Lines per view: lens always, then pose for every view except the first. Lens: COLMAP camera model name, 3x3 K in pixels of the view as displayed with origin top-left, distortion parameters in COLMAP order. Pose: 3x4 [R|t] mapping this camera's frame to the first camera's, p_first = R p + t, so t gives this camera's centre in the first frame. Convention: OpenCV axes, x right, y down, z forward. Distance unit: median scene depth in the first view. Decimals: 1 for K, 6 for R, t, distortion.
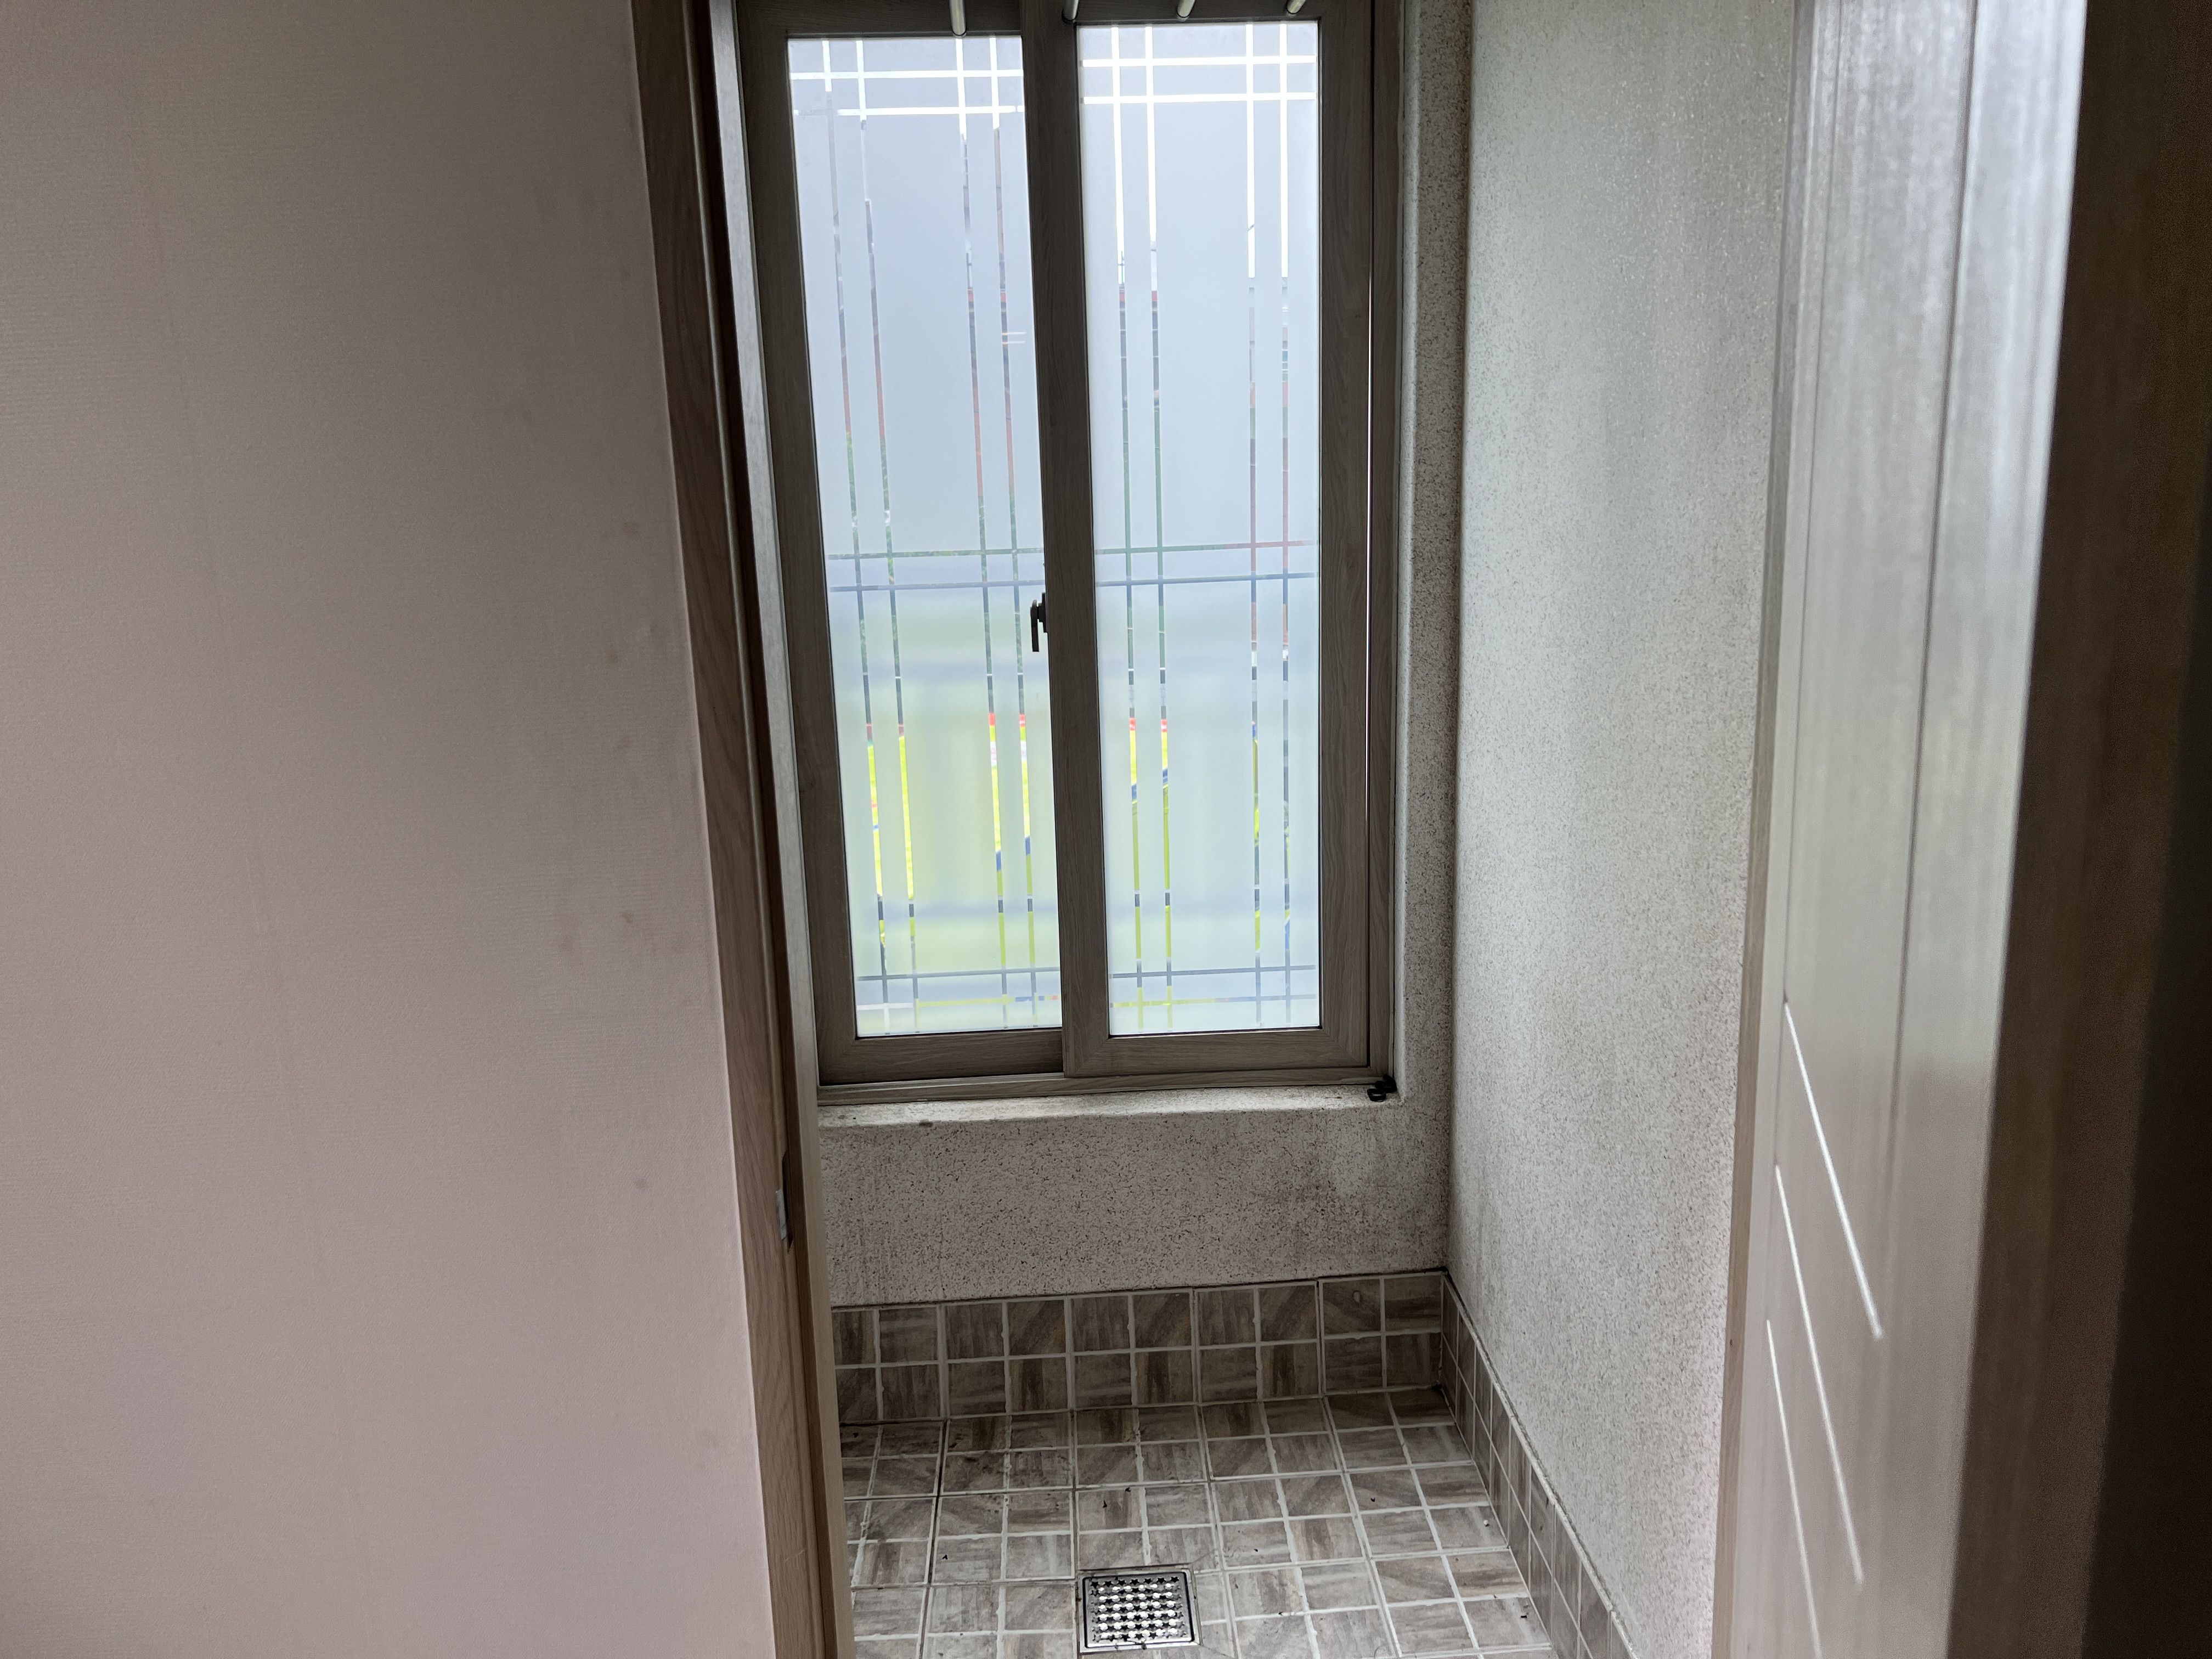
lens RADIAL K [[1652.5, 0, 1111.8], [0, 1652.5, 832.6], [0, 0, 1]] dist [0.021861, -0.013573]
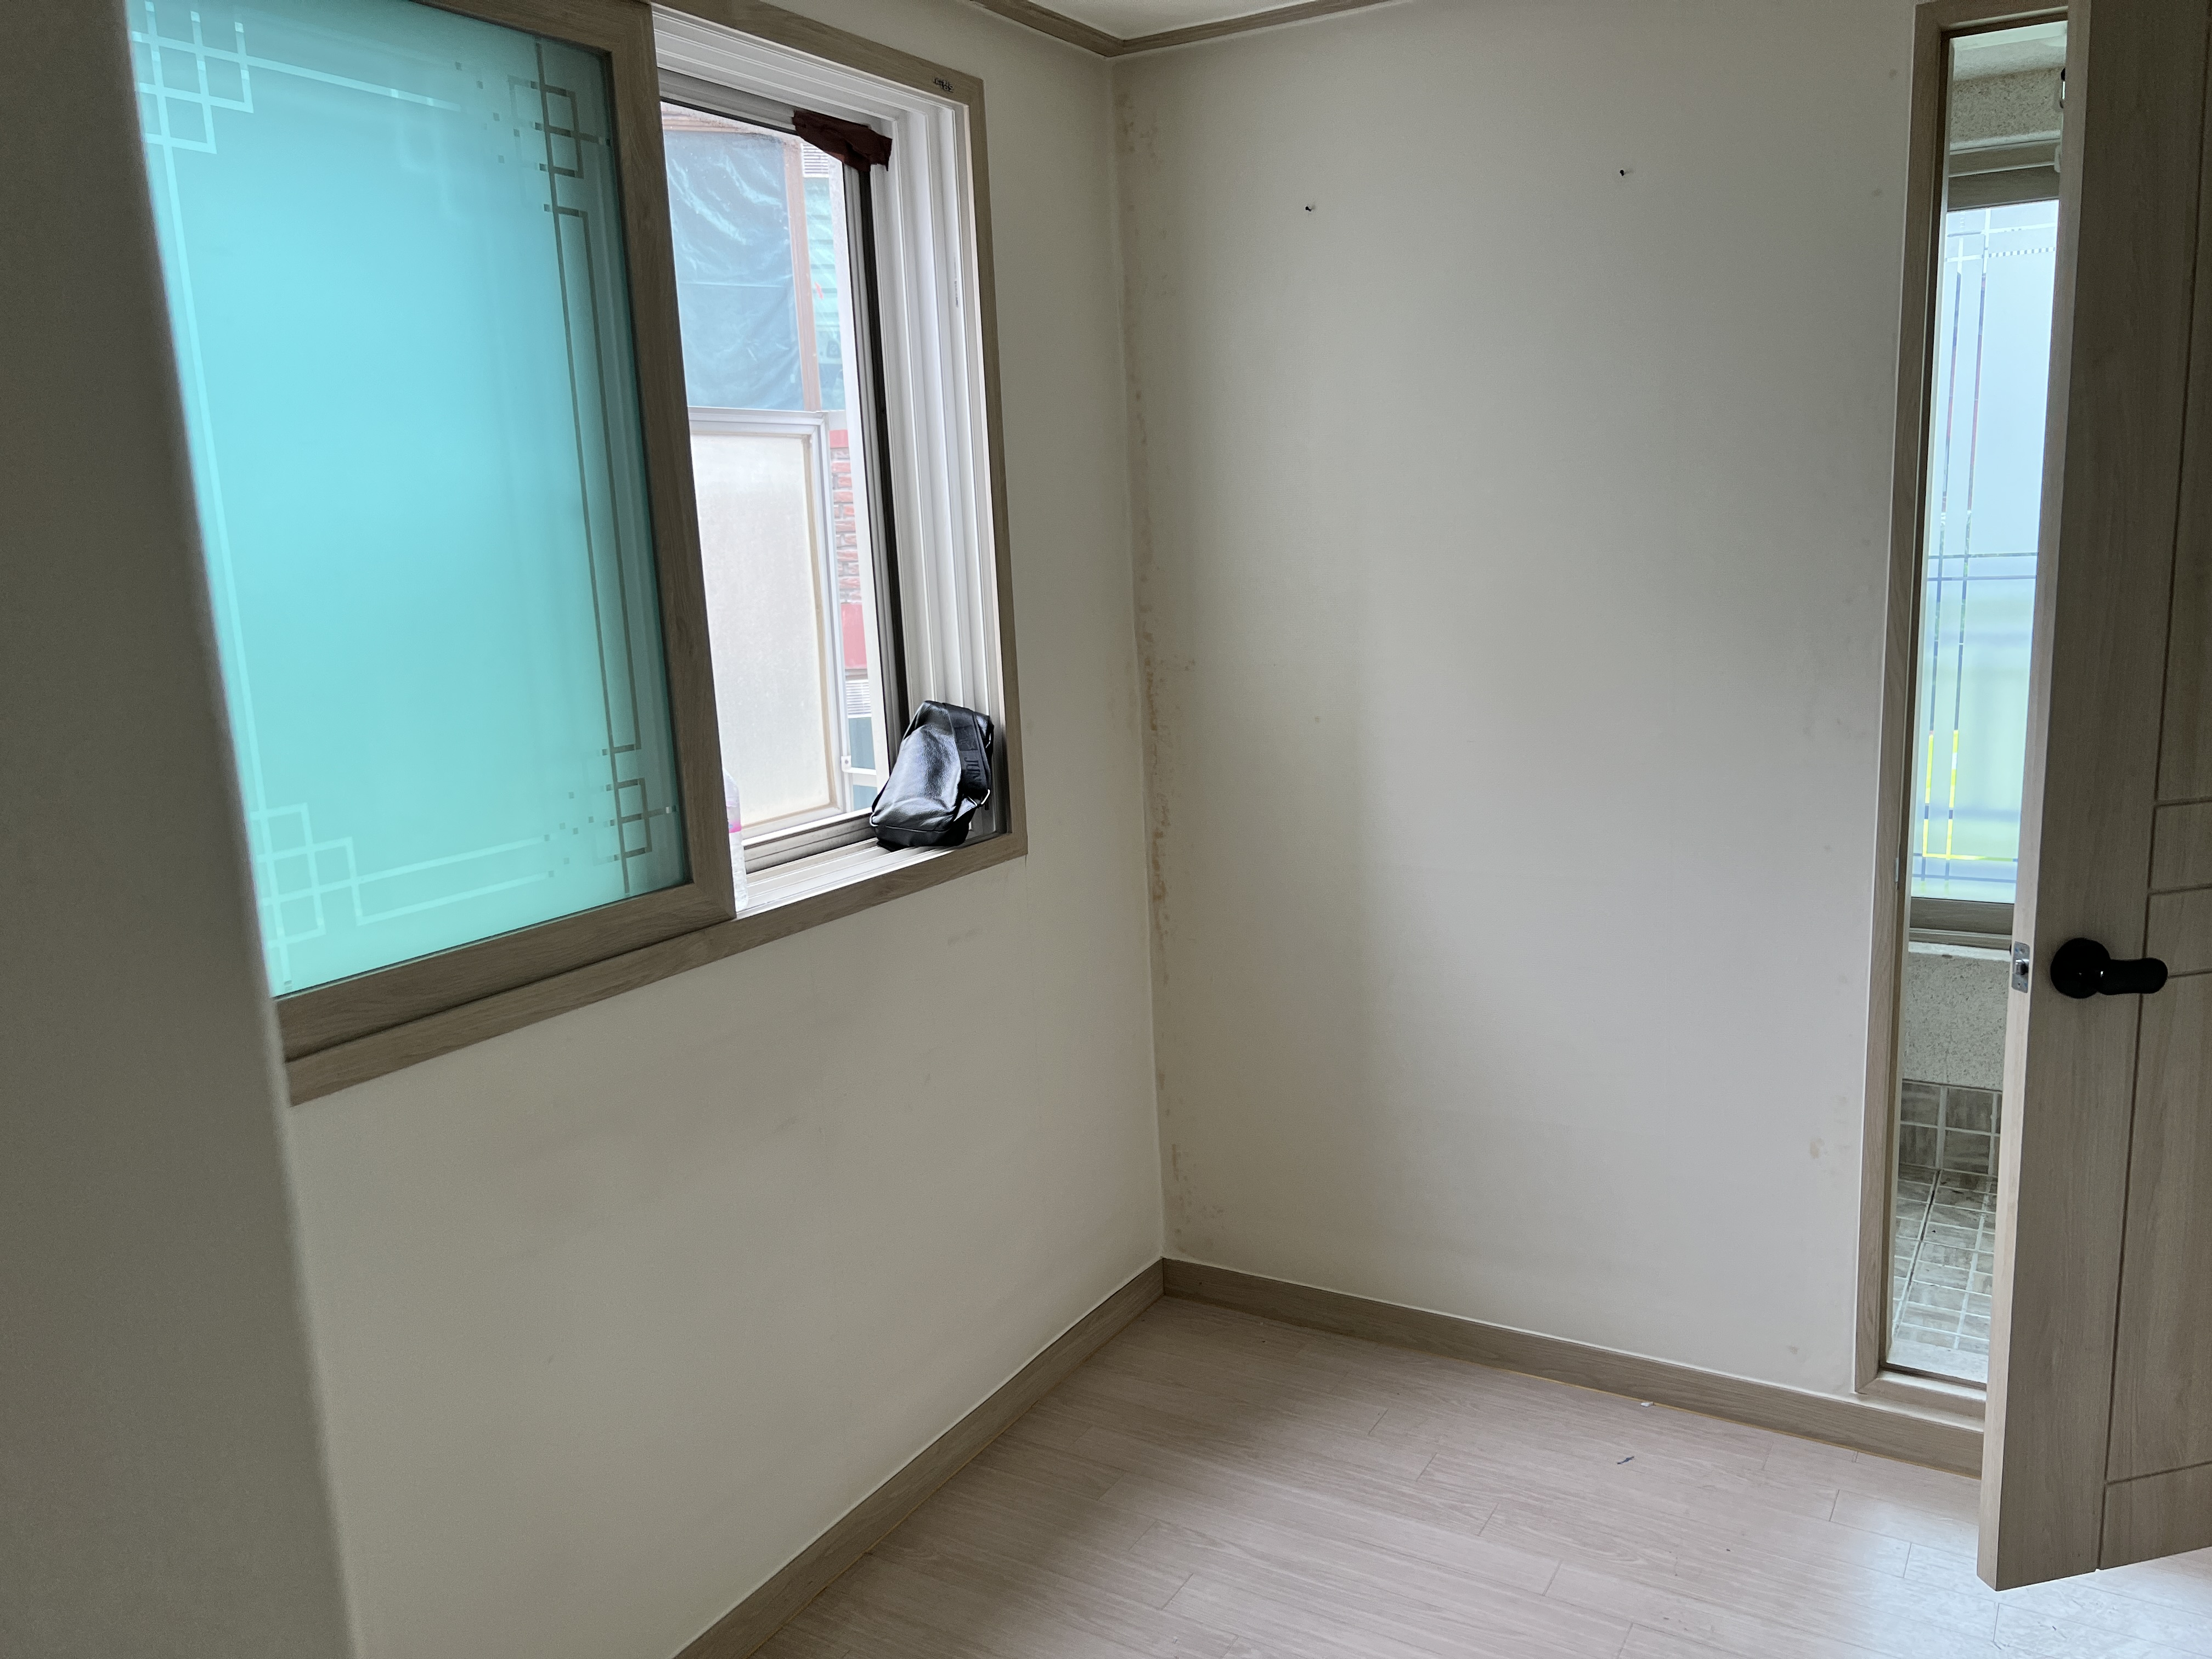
lens RADIAL K [[1652.5, 0, 1108.8], [0, 1652.5, 842.8], [0, 0, 1]] dist [0.021861, -0.013573]
pose [[0.837584, 0.099170, -0.537232, 0.040813], [-0.096565, 0.994777, 0.033079, 0.101575], [0.537707, 0.024172, 0.842785, -0.593902]]
